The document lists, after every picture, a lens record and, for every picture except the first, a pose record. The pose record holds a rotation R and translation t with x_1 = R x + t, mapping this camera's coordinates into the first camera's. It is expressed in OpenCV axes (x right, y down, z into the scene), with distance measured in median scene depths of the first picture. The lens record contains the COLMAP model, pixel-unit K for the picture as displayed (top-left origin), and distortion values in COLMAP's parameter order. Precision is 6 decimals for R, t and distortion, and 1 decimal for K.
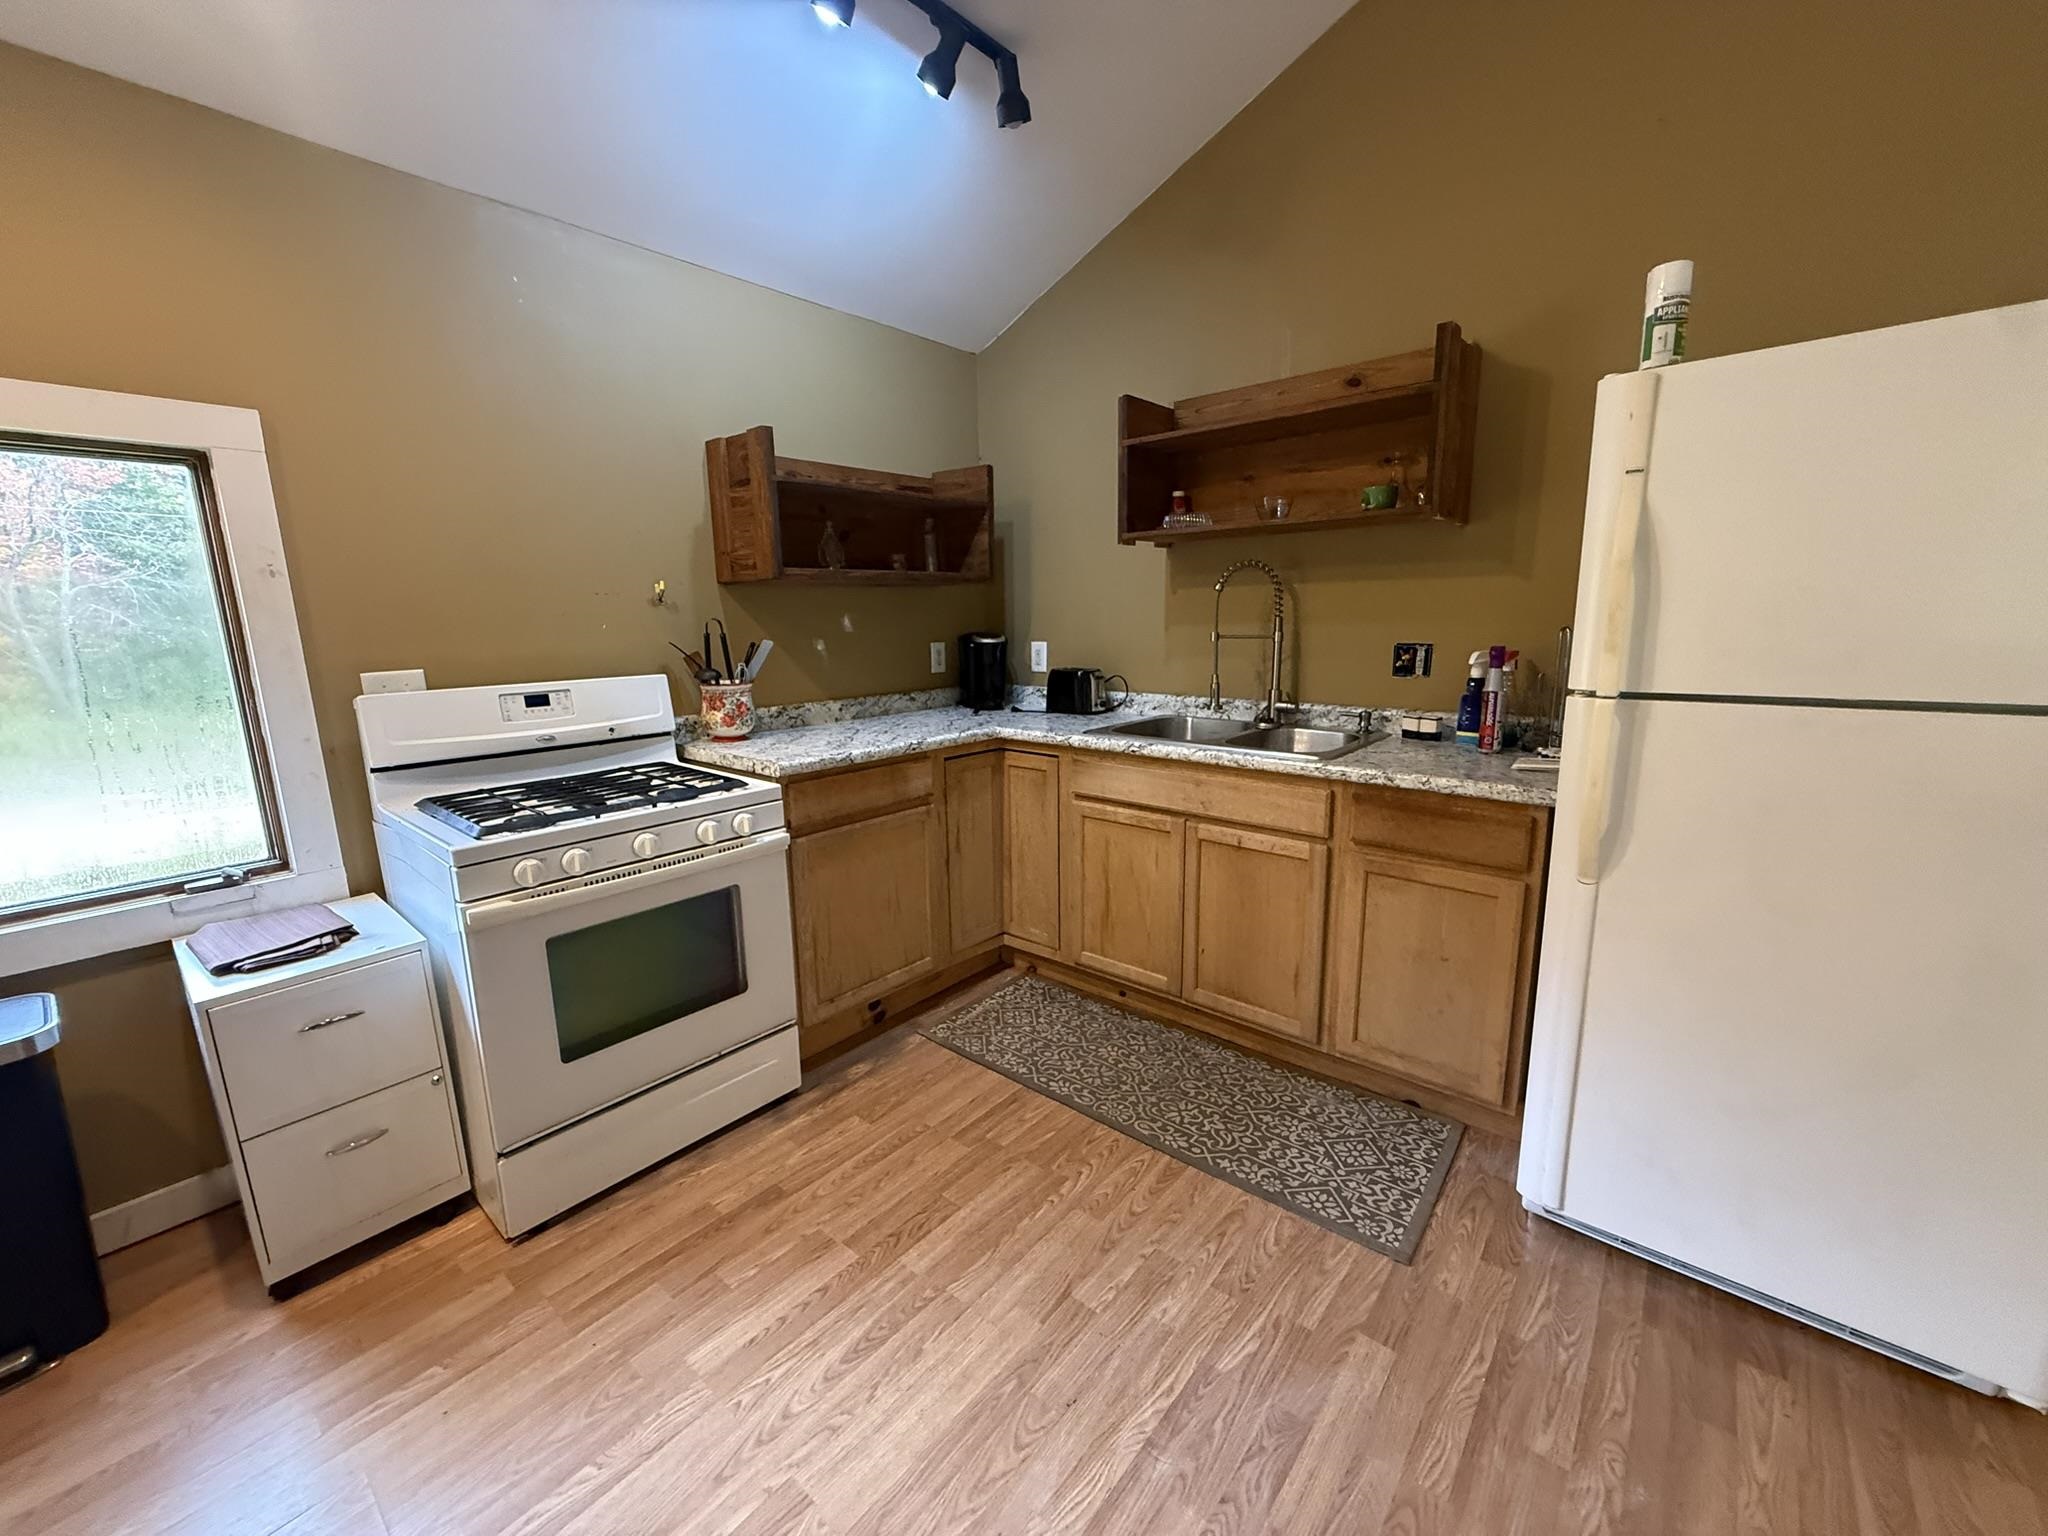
lens RADIAL K [[813.9, 0, 1019.0], [0, 813.9, 768.9], [0, 0, 1]] dist [-0.000781, -0.000180]
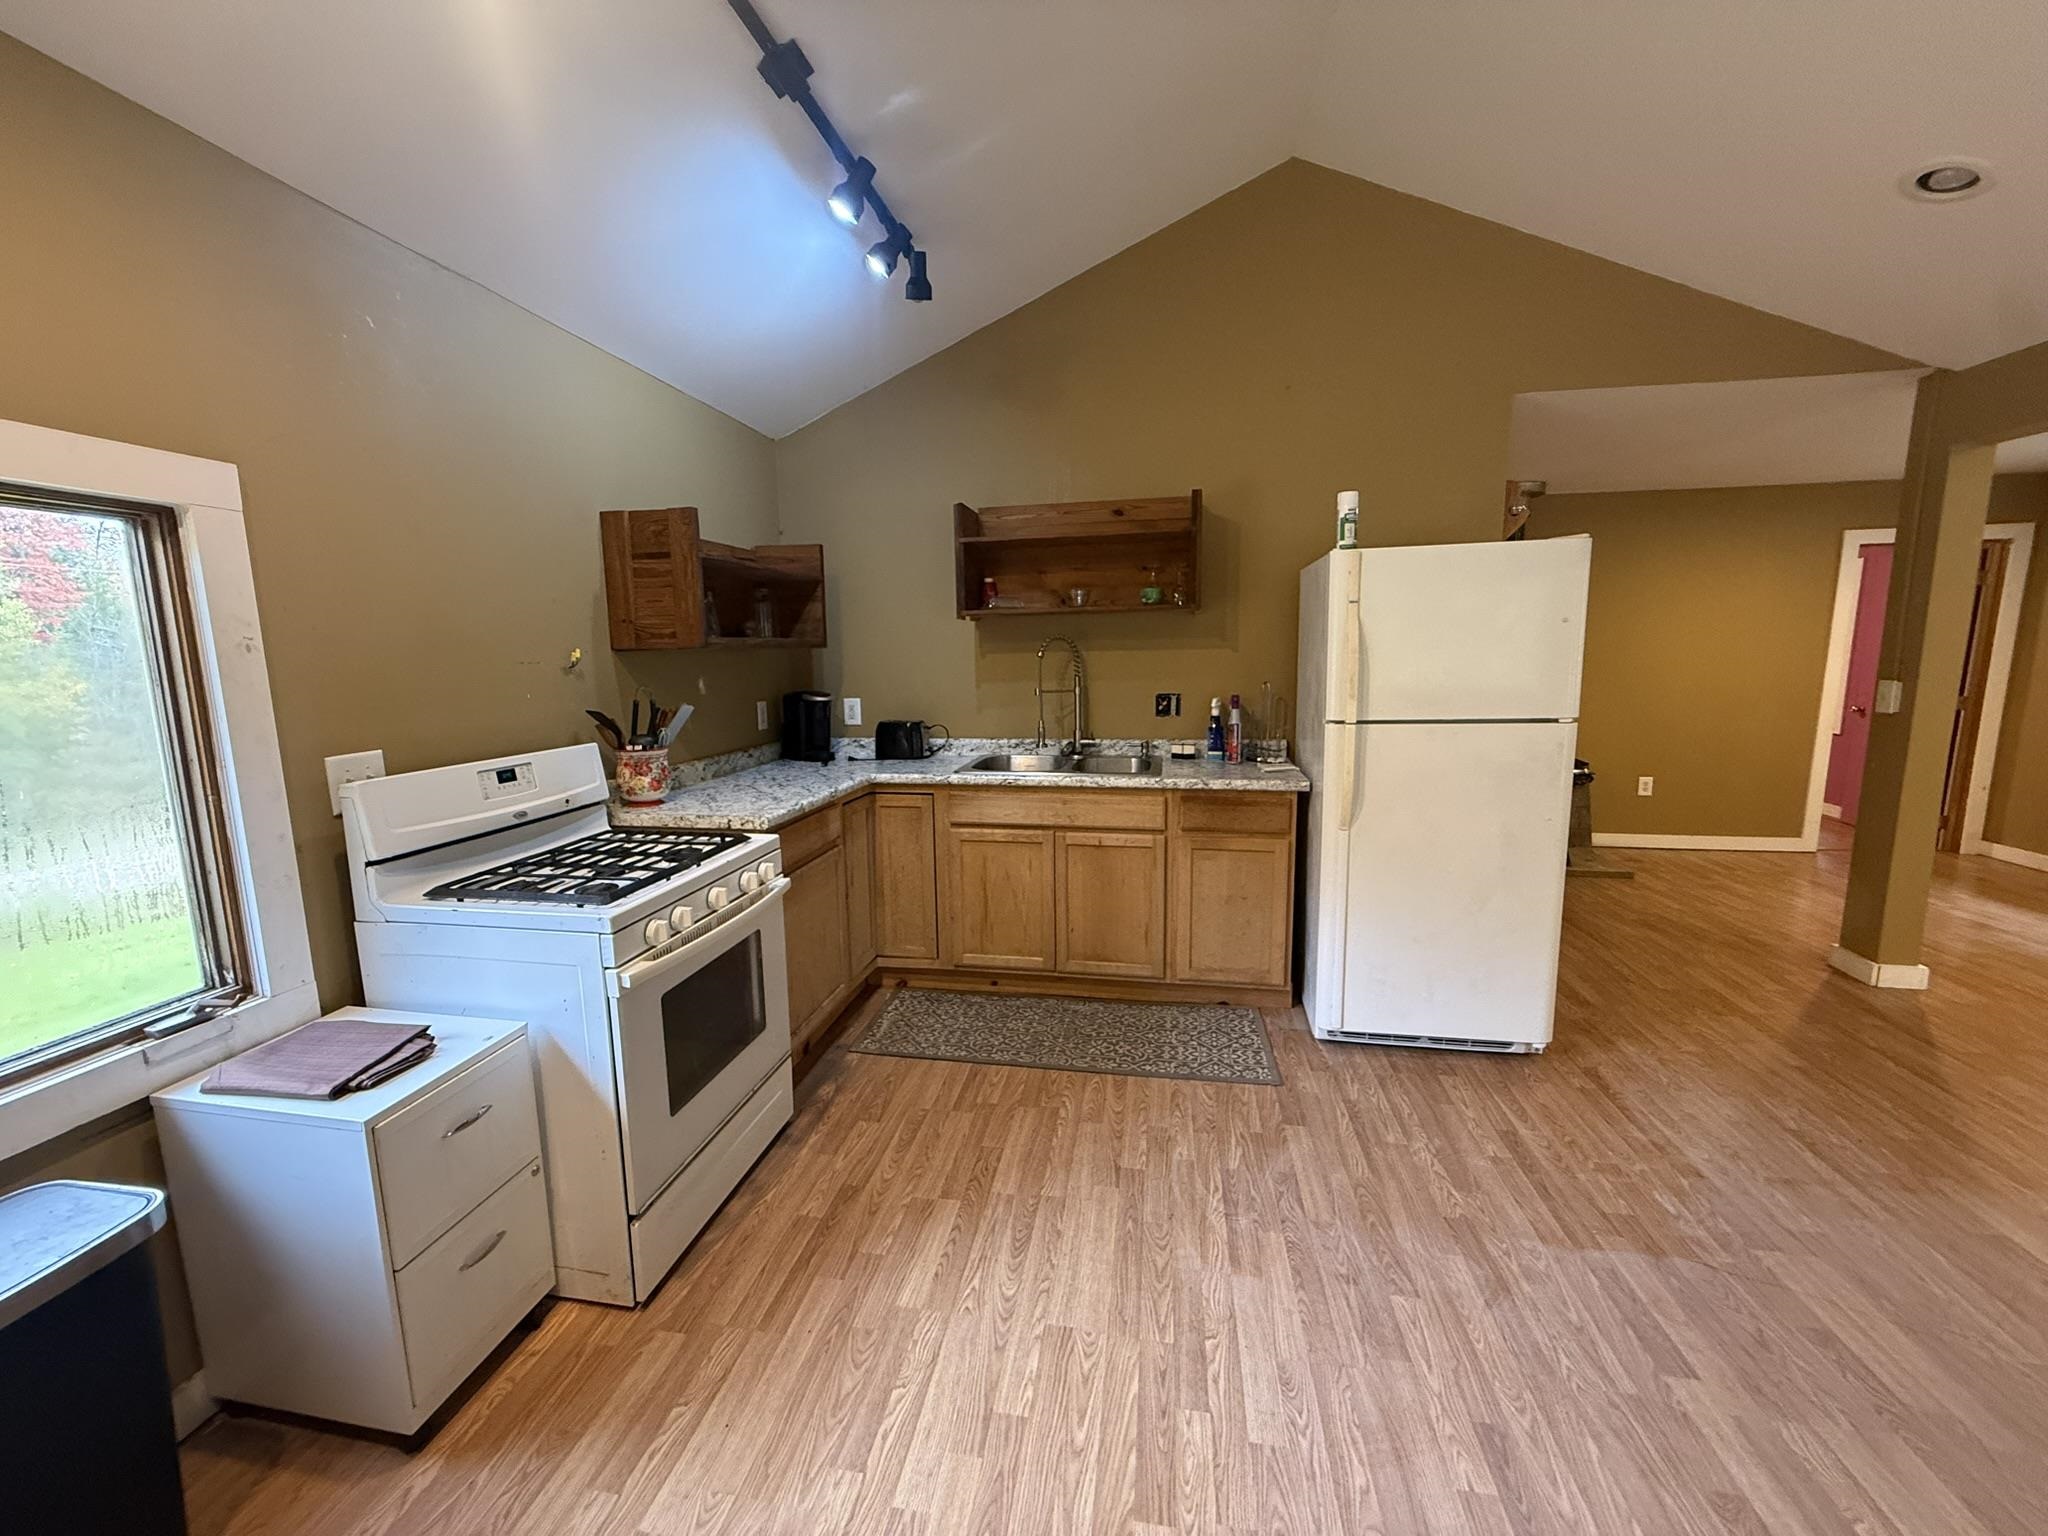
lens RADIAL K [[813.9, 0, 1019.3], [0, 813.9, 767.0], [0, 0, 1]] dist [-0.000781, -0.000180]
pose [[0.862929, -0.068634, 0.500642, -0.581392], [0.097917, 0.994667, -0.032415, -0.004473], [-0.495748, 0.076993, 0.865047, -0.133871]]
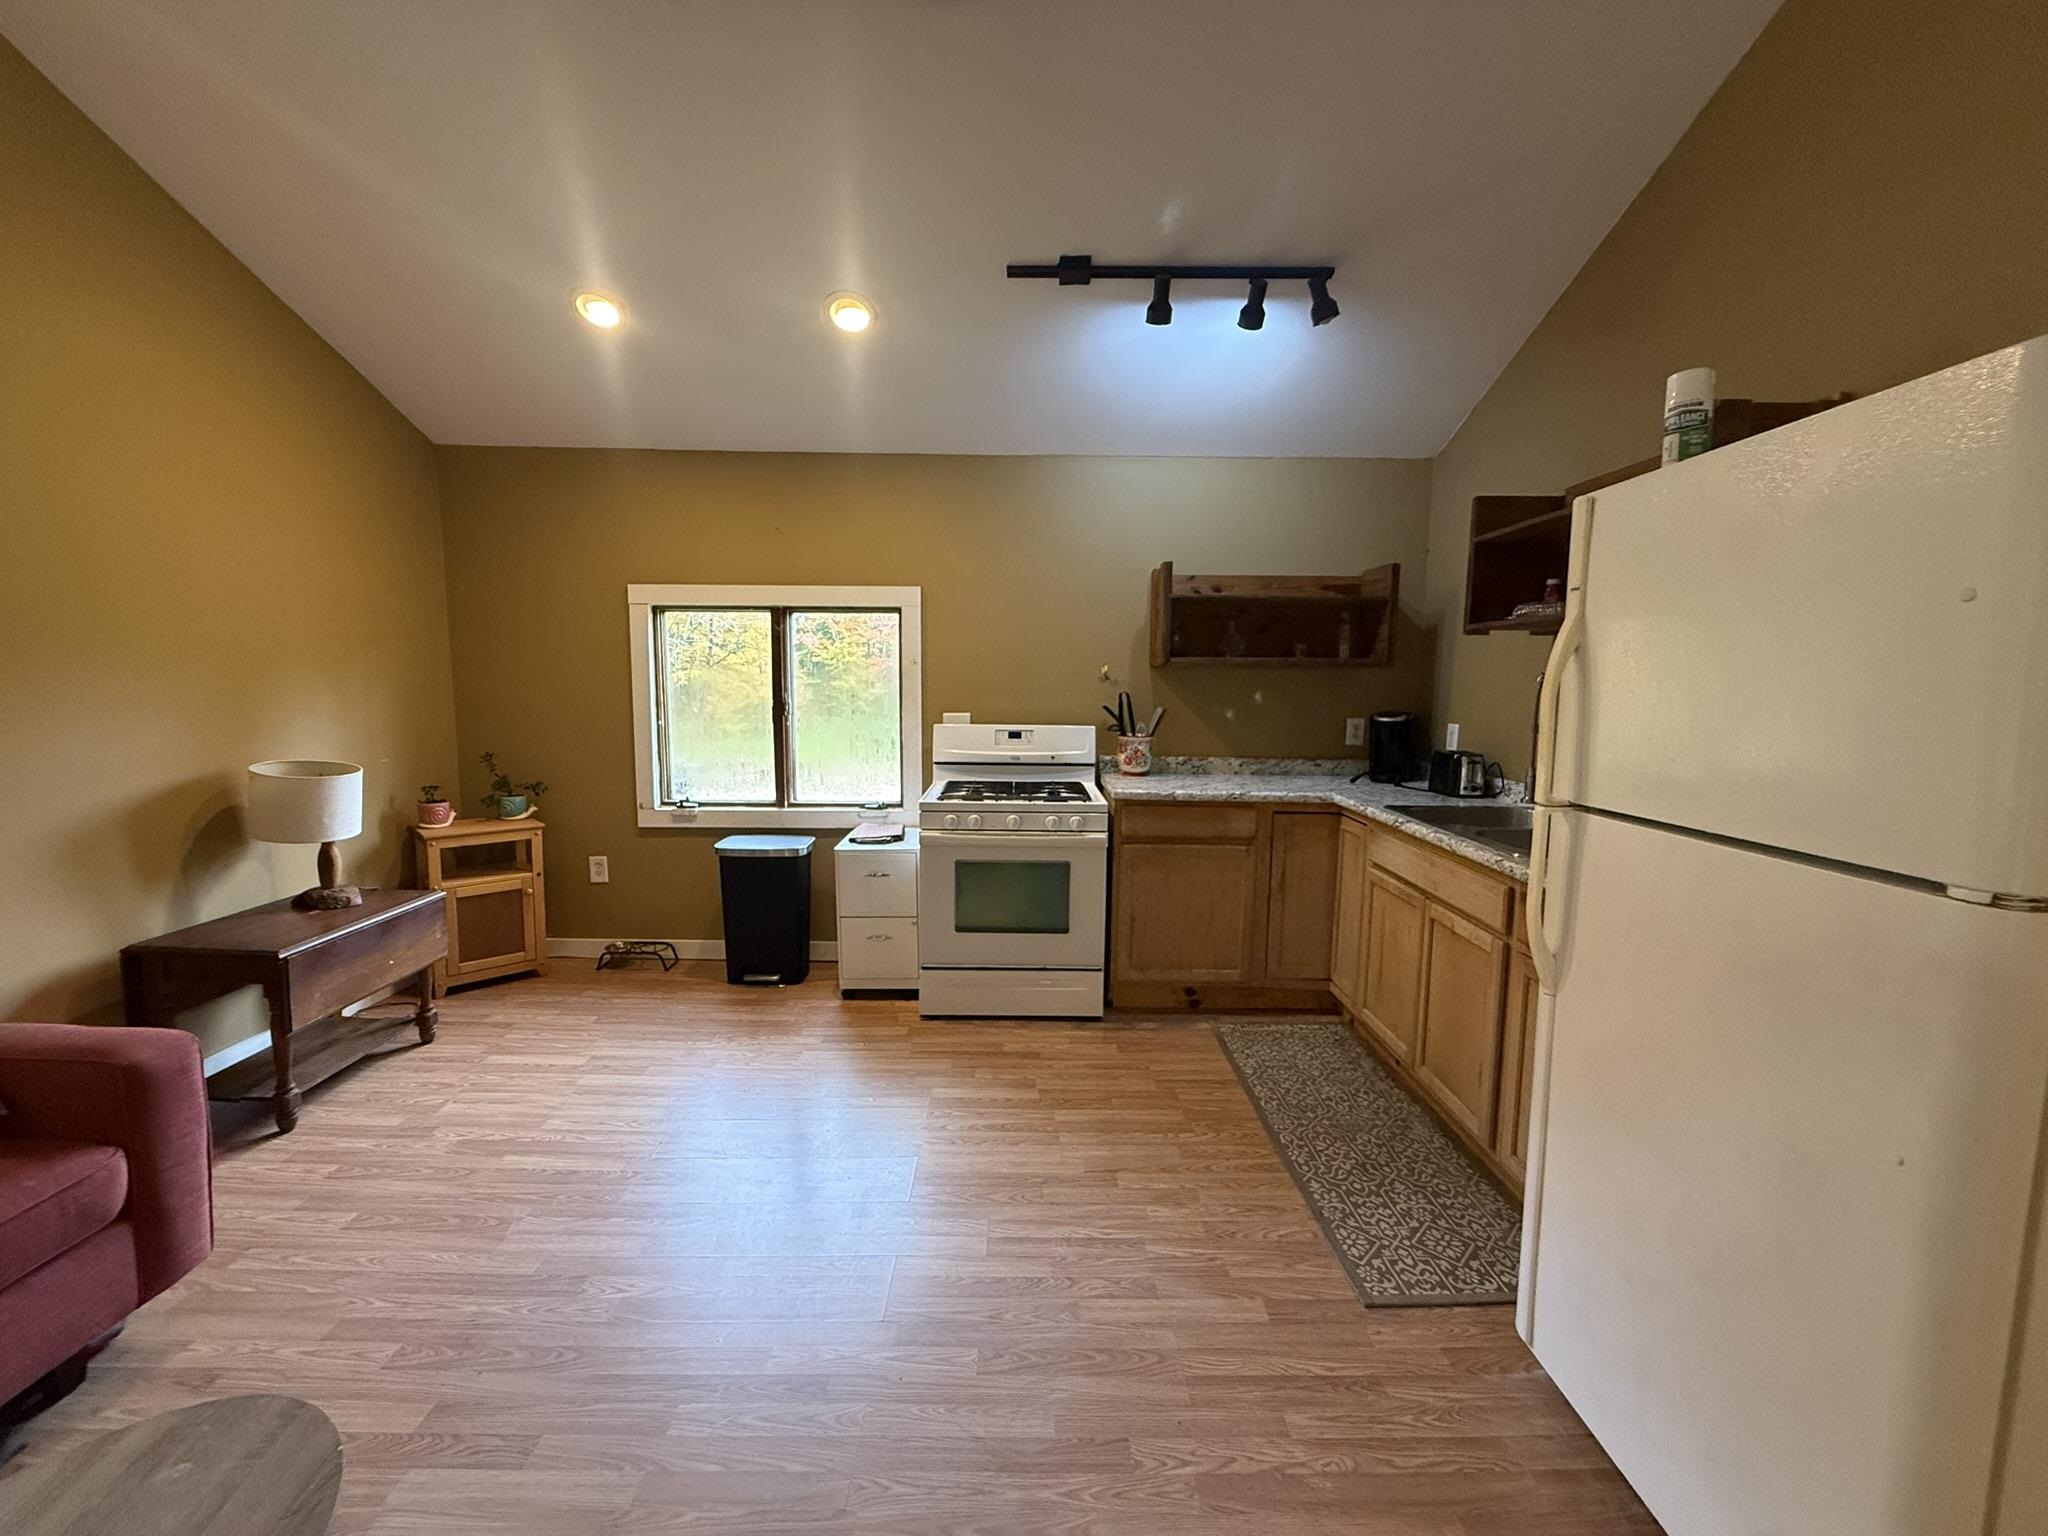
lens RADIAL K [[813.9, 0, 1019.1], [0, 813.9, 767.8], [0, 0, 1]] dist [-0.000781, -0.000180]
pose [[0.650301, 0.107935, -0.751970, 0.747043], [-0.165191, 0.986261, -0.001292, -0.016786], [0.741499, 0.125058, 0.659196, -0.118790]]
